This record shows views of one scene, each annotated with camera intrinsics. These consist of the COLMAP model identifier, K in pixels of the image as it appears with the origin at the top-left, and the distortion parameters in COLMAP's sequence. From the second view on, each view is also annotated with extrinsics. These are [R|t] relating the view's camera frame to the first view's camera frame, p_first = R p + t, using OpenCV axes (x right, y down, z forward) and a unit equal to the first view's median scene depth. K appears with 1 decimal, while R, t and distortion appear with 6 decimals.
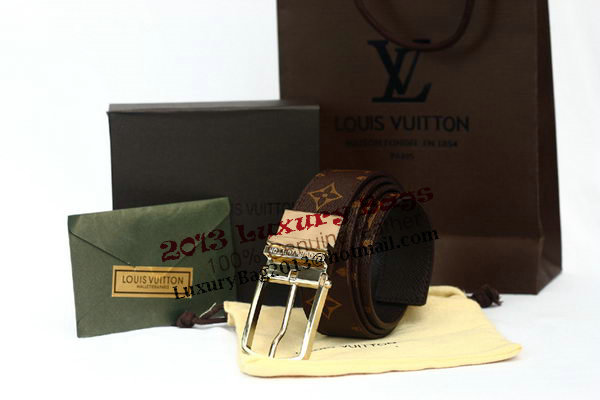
lens RADIAL K [[1397.7, 0, 314.8], [0, 1397.7, 197.1], [0, 0, 1]] dist [0.014755, 0.000000]
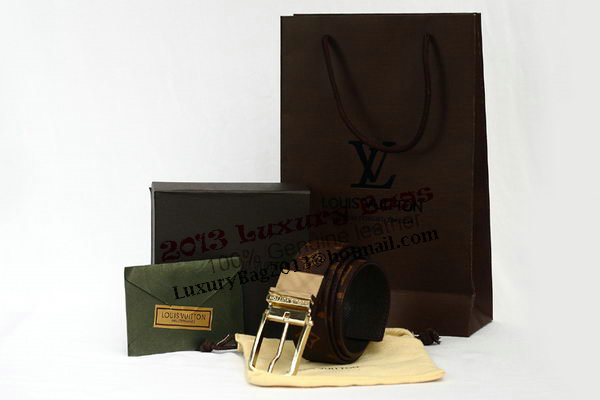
lens RADIAL K [[1397.7, 0, 299.4], [0, 1397.7, 201.8], [0, 0, 1]] dist [0.014755, 0.000000]
pose [[0.999393, 0.034066, -0.007231, 0.003080], [-0.034250, 0.999046, -0.027079, -0.018872], [0.006302, 0.027311, 0.999607, -0.360983]]
